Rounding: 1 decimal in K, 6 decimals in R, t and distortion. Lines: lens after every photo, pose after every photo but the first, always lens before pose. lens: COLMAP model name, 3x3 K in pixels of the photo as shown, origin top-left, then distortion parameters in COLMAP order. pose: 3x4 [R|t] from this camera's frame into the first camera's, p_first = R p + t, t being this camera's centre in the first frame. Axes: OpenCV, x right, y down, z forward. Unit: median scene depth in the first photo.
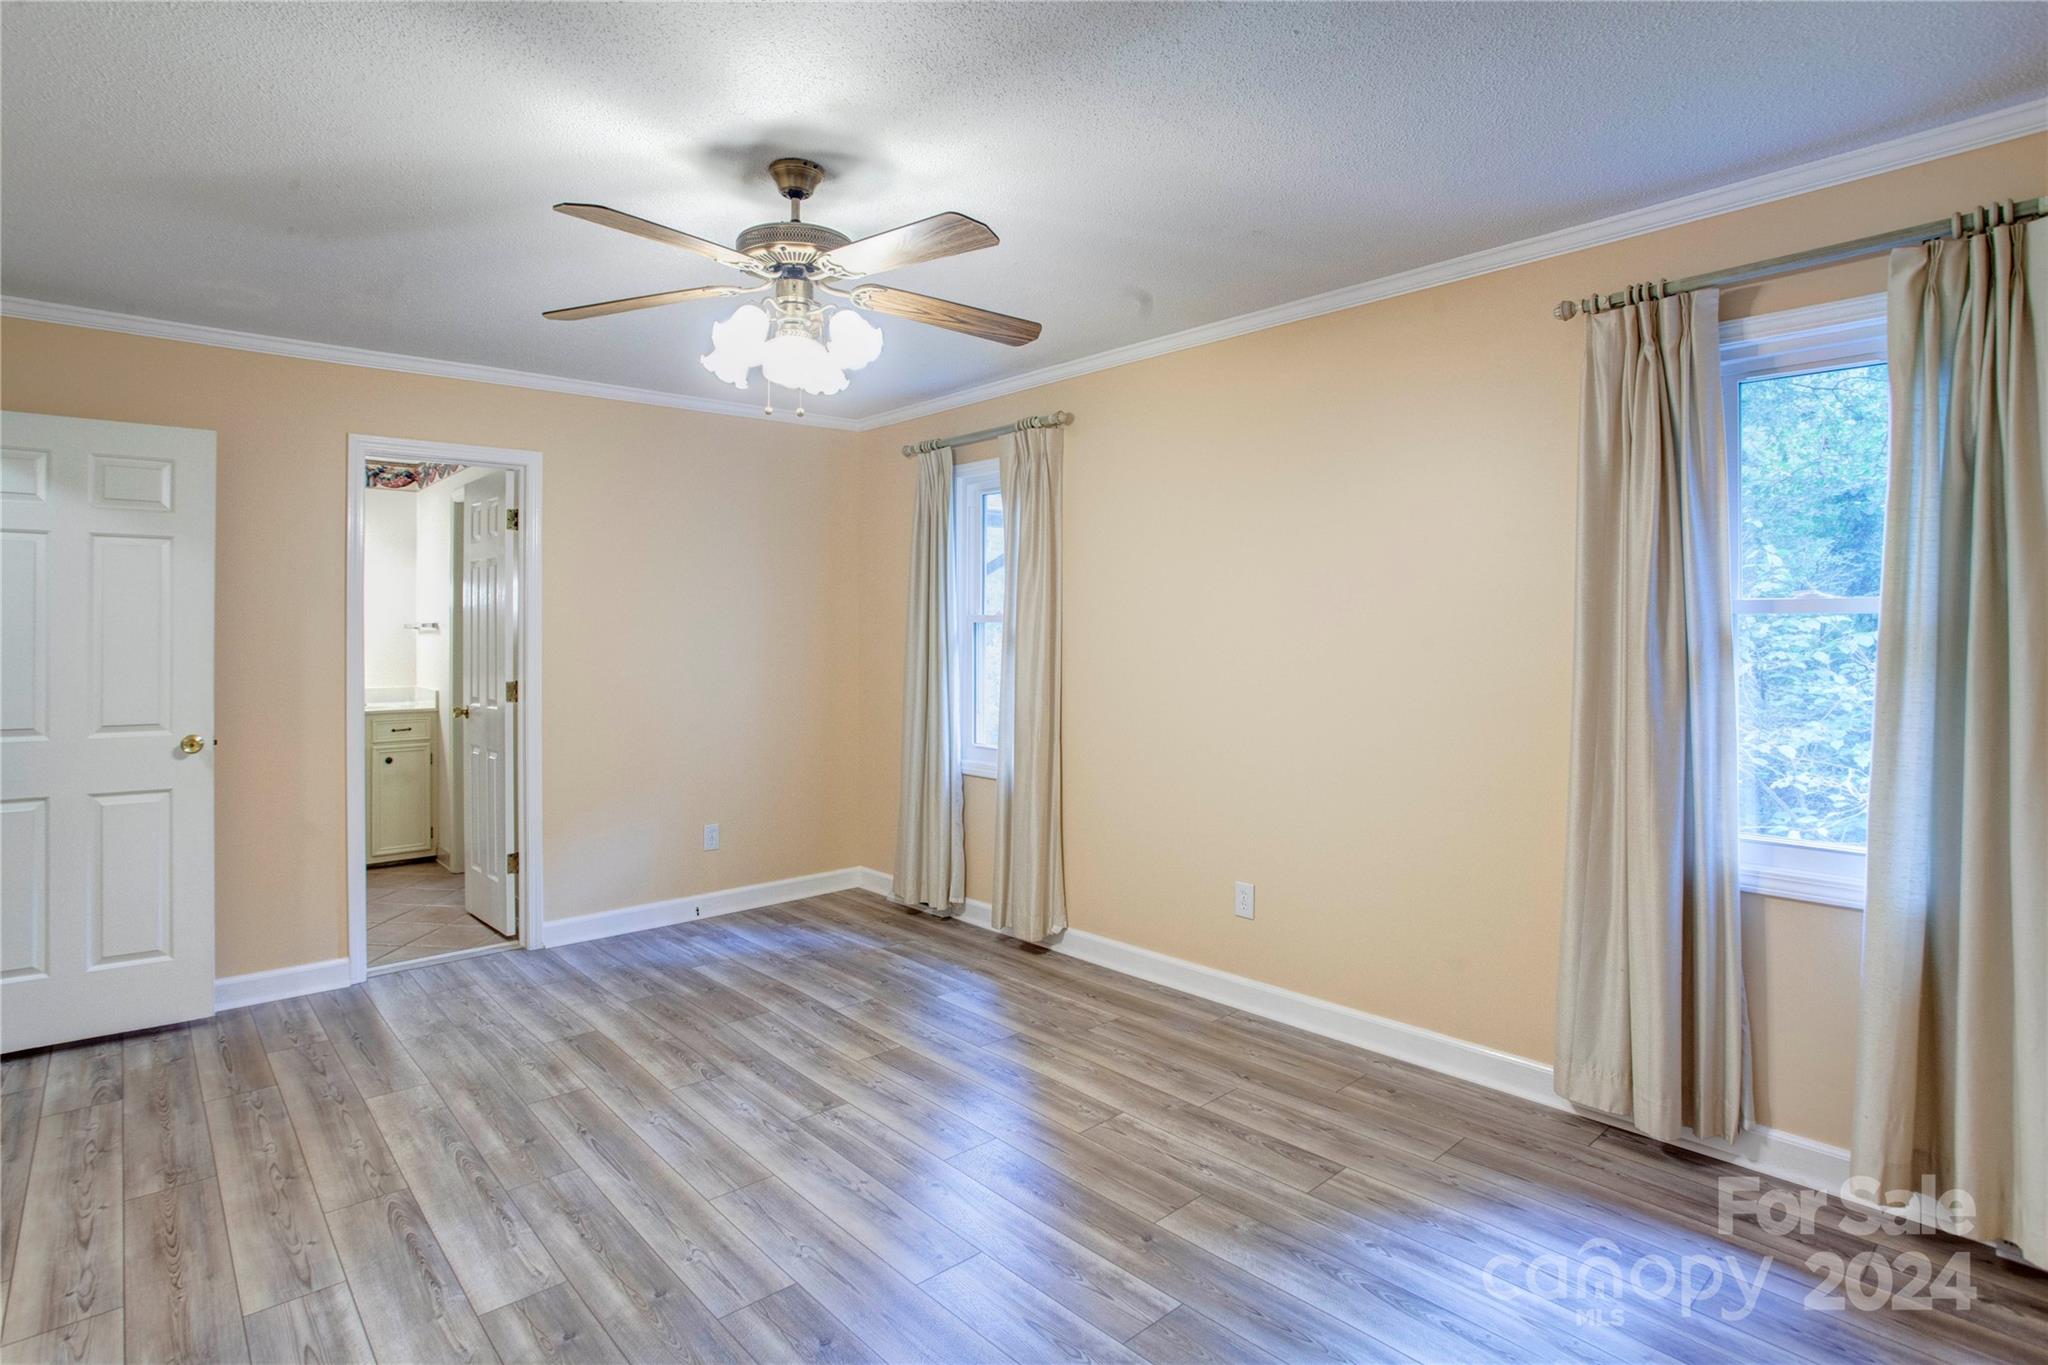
lens RADIAL K [[1039.2, 0, 993.5], [0, 1039.2, 665.8], [0, 0, 1]] dist [-0.082992, 0.039811]
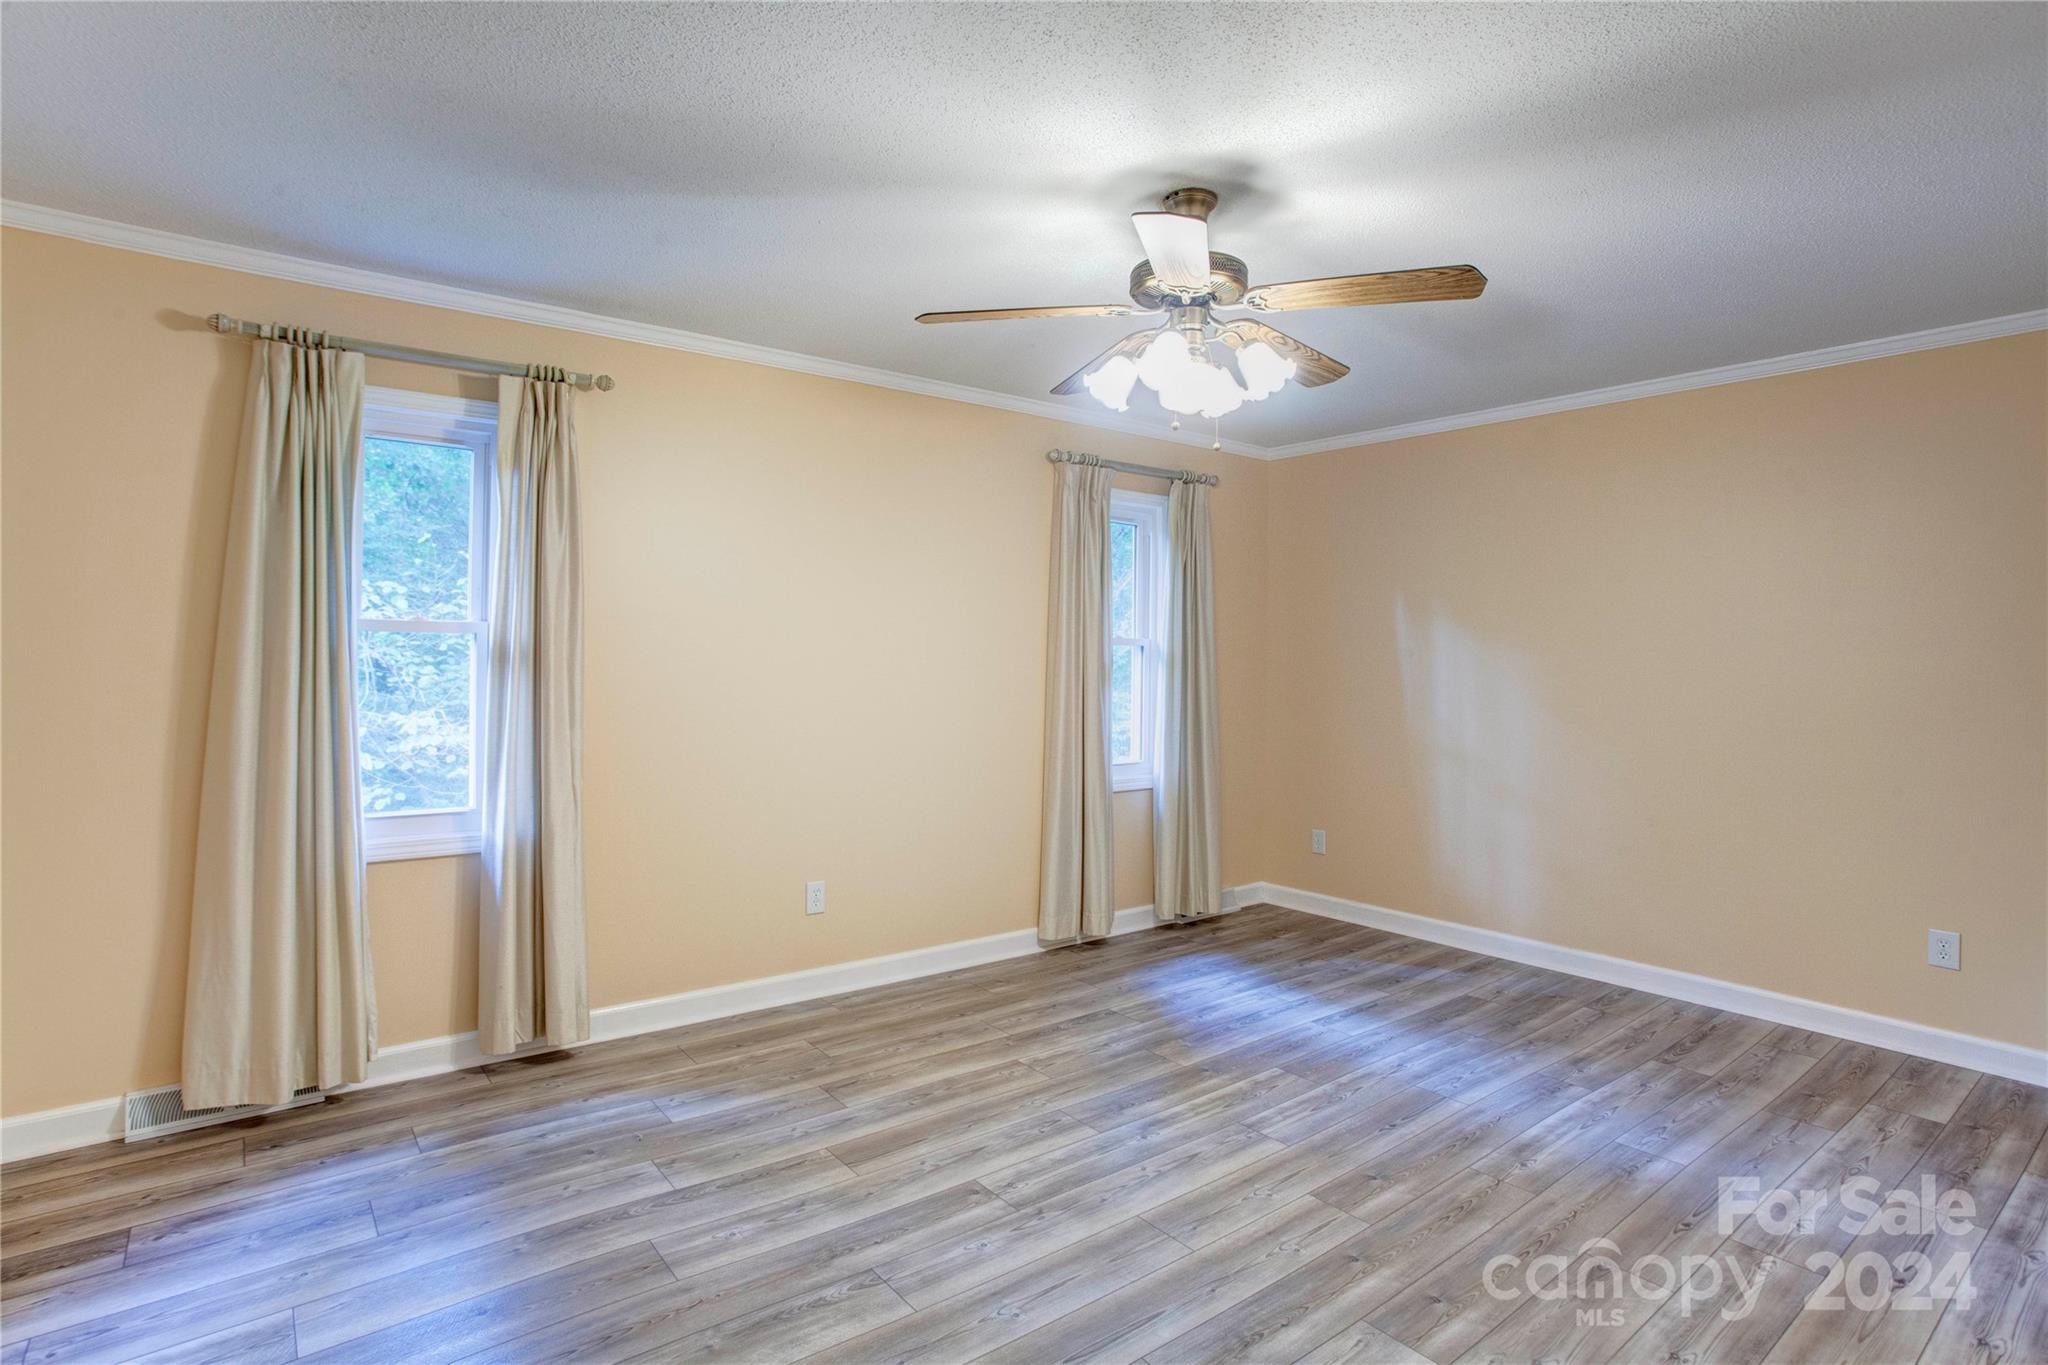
lens RADIAL K [[1039.2, 0, 993.5], [0, 1039.2, 665.8], [0, 0, 1]] dist [-0.082992, 0.039811]
pose [[0.063118, -0.005601, 0.997990, -1.012545], [0.019651, 0.999797, 0.004369, -0.014038], [-0.997813, 0.019336, 0.063215, 0.927070]]
